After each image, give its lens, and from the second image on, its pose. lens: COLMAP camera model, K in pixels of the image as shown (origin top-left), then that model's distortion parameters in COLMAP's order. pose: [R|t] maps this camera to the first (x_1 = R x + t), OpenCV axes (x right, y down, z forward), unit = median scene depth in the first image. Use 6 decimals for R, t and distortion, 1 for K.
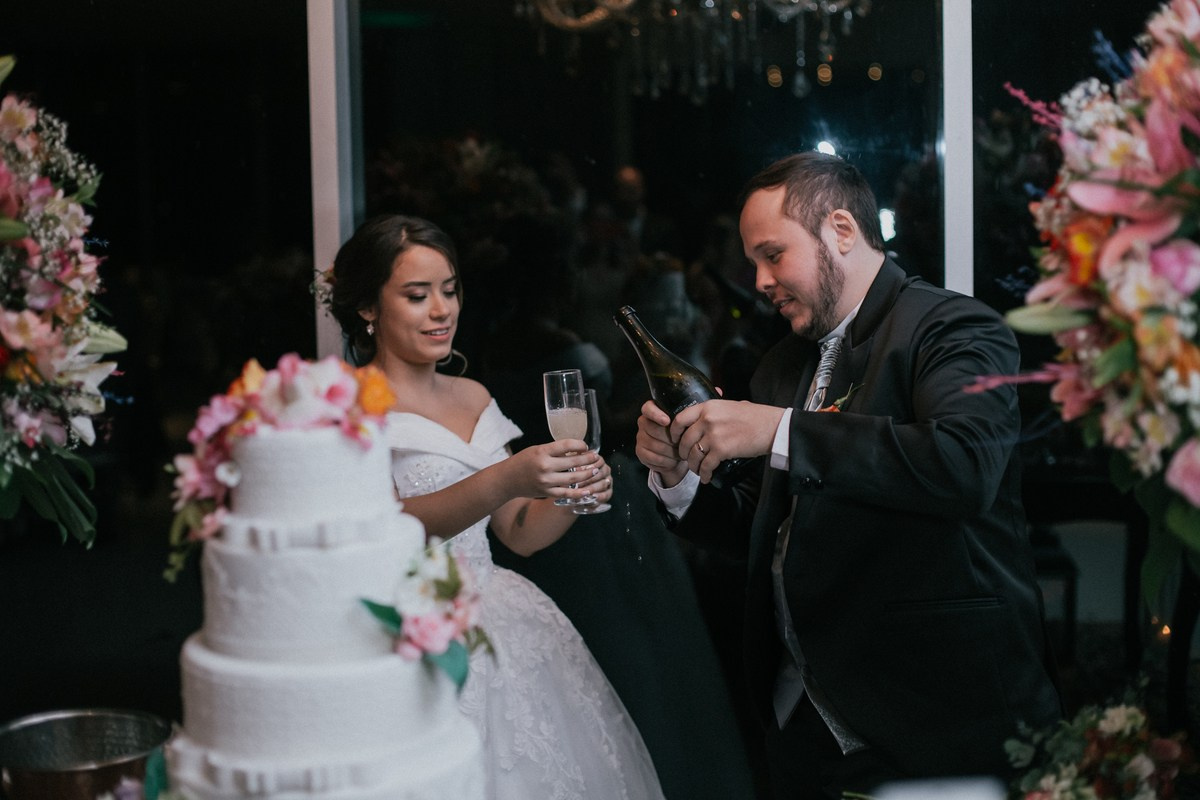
lens RADIAL K [[1763.1, 0, 599.1], [0, 1763.1, 402.3], [0, 0, 1]] dist [-0.122276, 0.000000]
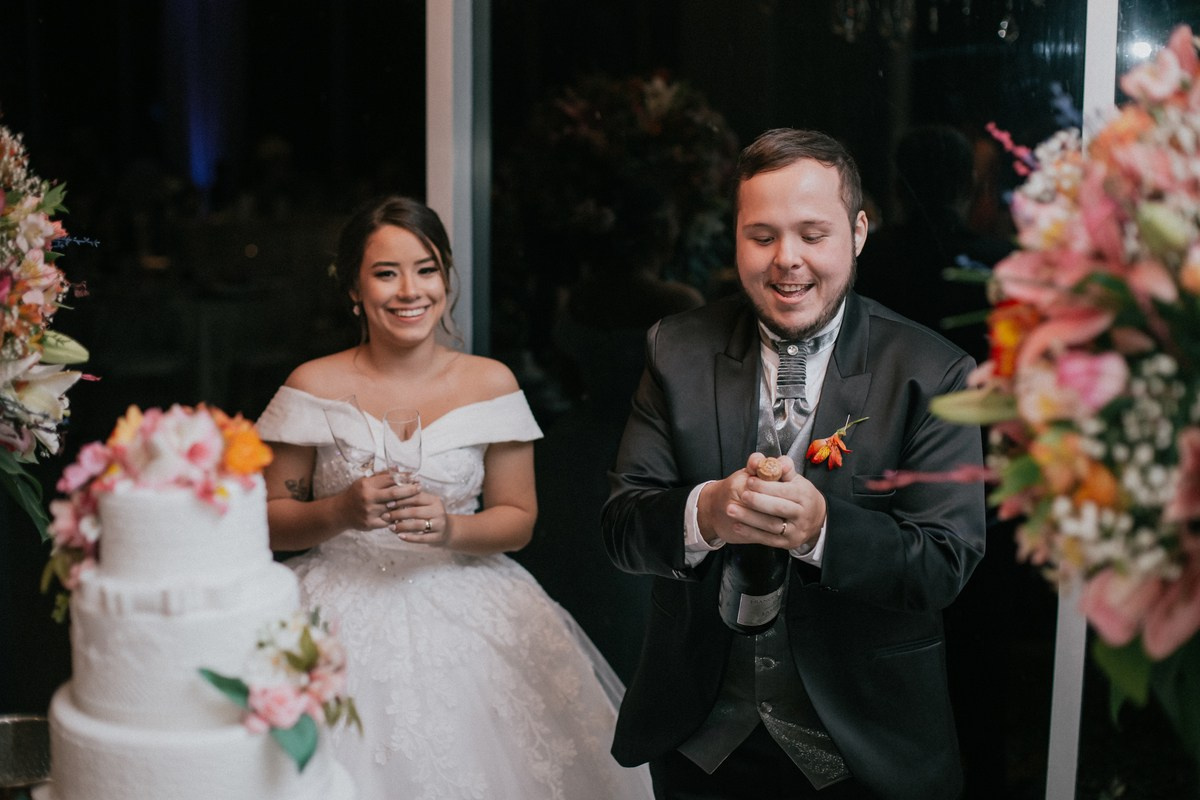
lens RADIAL K [[1763.1, 0, 604.1], [0, 1763.1, 400.0], [0, 0, 1]] dist [-0.122276, 0.000000]
pose [[0.984271, 0.055918, -0.167579, 0.225505], [-0.045901, 0.996953, 0.063067, -0.102722], [0.170595, -0.054383, 0.983839, 0.092647]]
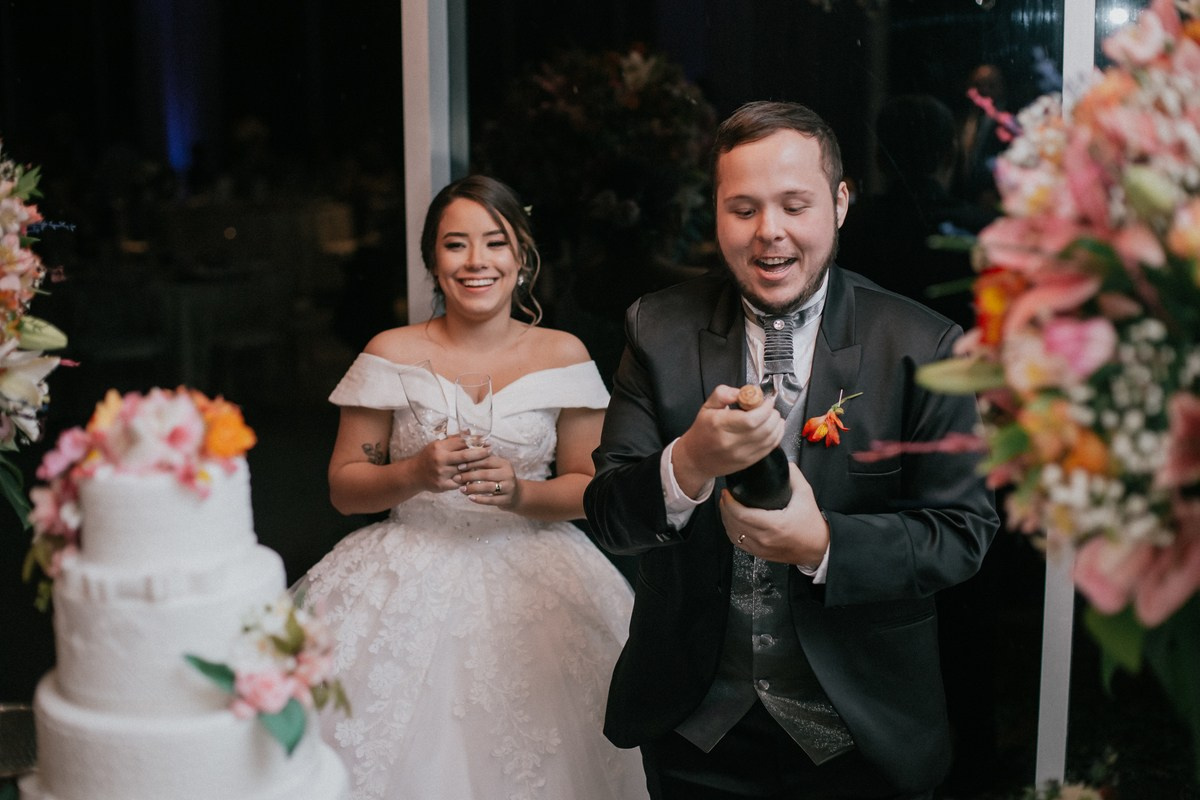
lens RADIAL K [[1763.1, 0, 603.8], [0, 1763.1, 397.8], [0, 0, 1]] dist [-0.122276, 0.000000]
pose [[0.986724, 0.039504, -0.157529, 0.223398], [-0.027945, 0.996797, 0.074934, -0.101751], [0.159985, -0.069537, 0.984667, 0.100968]]
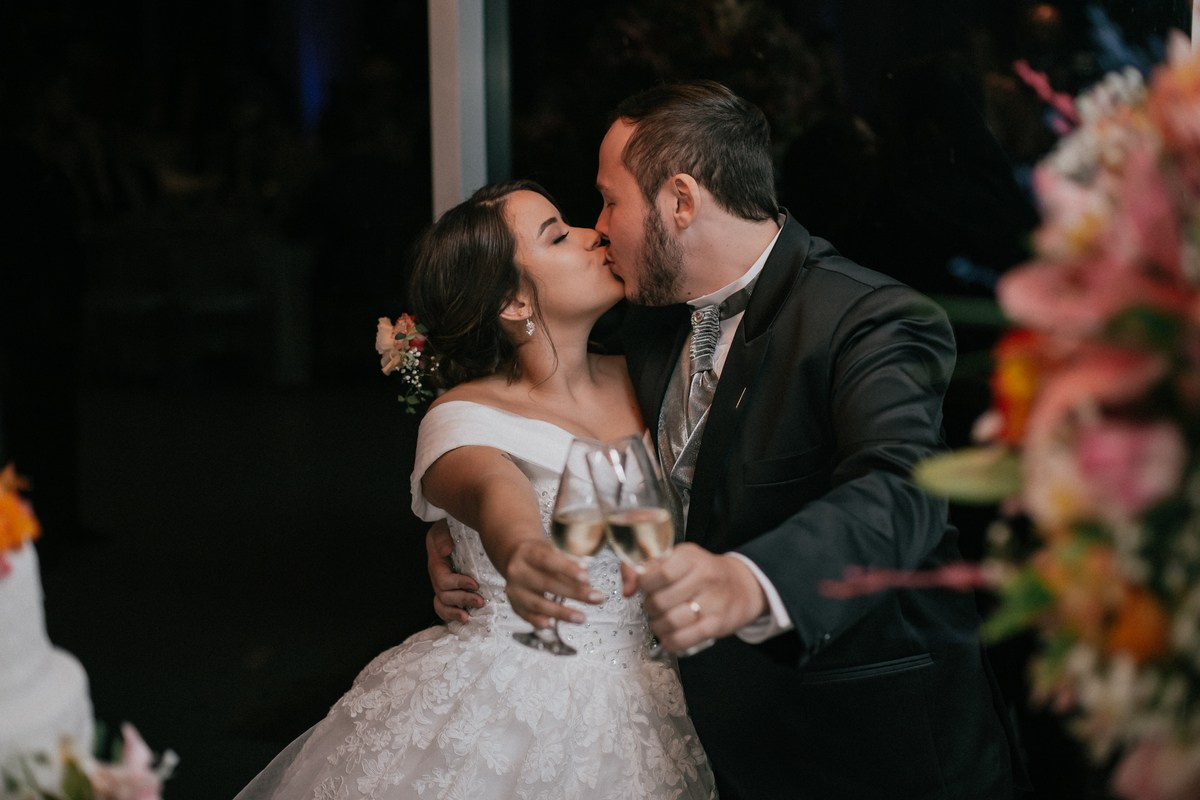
lens RADIAL K [[1763.1, 0, 590.4], [0, 1763.1, 393.8], [0, 0, 1]] dist [-0.122276, 0.000000]
pose [[0.967121, 0.061667, -0.246728, 0.282239], [-0.035162, 0.993262, 0.110427, -0.145832], [0.251875, -0.098120, 0.962773, 0.380093]]
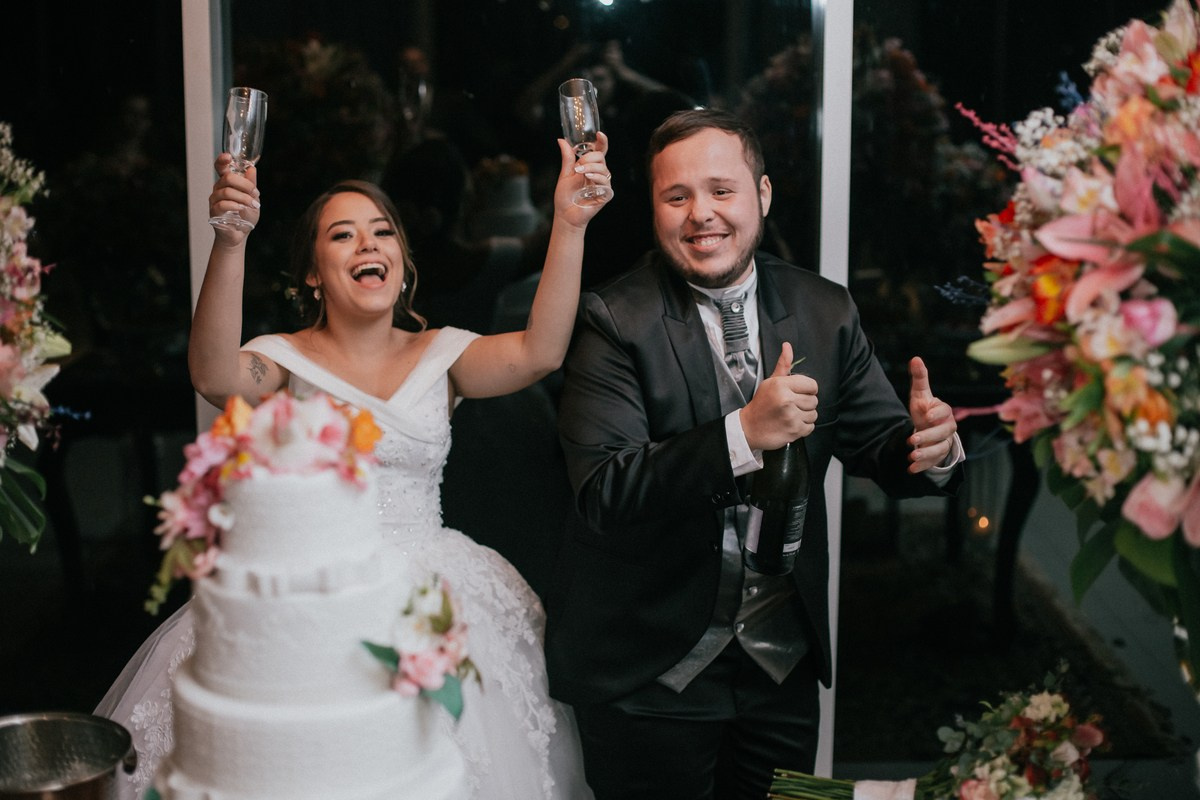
lens RADIAL K [[1763.1, 0, 595.7], [0, 1763.1, 405.6], [0, 0, 1]] dist [-0.122276, 0.000000]
pose [[0.992480, -0.004458, 0.122325, -0.119506], [-0.006426, 0.996061, 0.088439, -0.109109], [-0.122237, -0.088560, 0.988542, -0.006697]]
